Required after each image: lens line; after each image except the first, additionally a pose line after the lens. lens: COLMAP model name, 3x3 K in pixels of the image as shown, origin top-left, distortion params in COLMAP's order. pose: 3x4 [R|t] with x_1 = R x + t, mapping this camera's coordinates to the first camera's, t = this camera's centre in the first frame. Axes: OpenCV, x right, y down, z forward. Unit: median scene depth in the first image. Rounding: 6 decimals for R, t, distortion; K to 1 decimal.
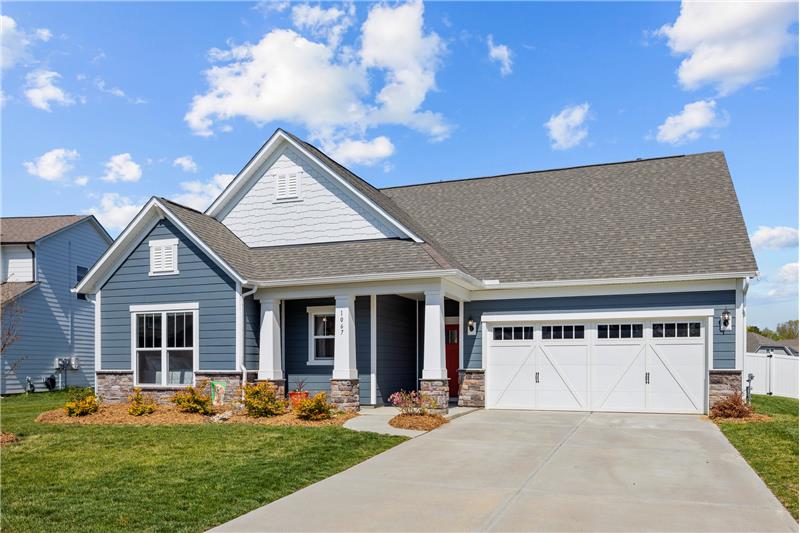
lens RADIAL K [[641.5, 0, 399.8], [0, 641.5, 365.8], [0, 0, 1]] dist [-0.004814, -0.000554]
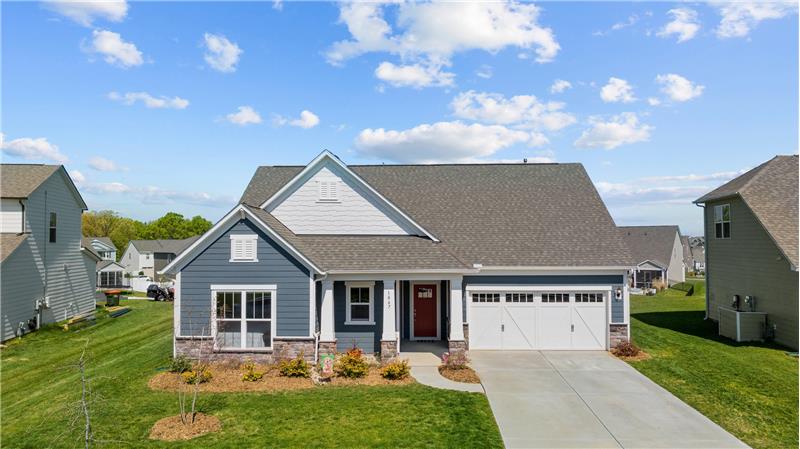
lens RADIAL K [[562.5, 0, 400.0], [0, 562.5, 224.5], [0, 0, 1]] dist [-0.022582, 0.000379]
pose [[0.945853, 0.008887, 0.324474, -0.440889], [0.003269, 0.999314, -0.036898, -0.175499], [-0.324579, 0.035961, 0.945175, -0.169727]]
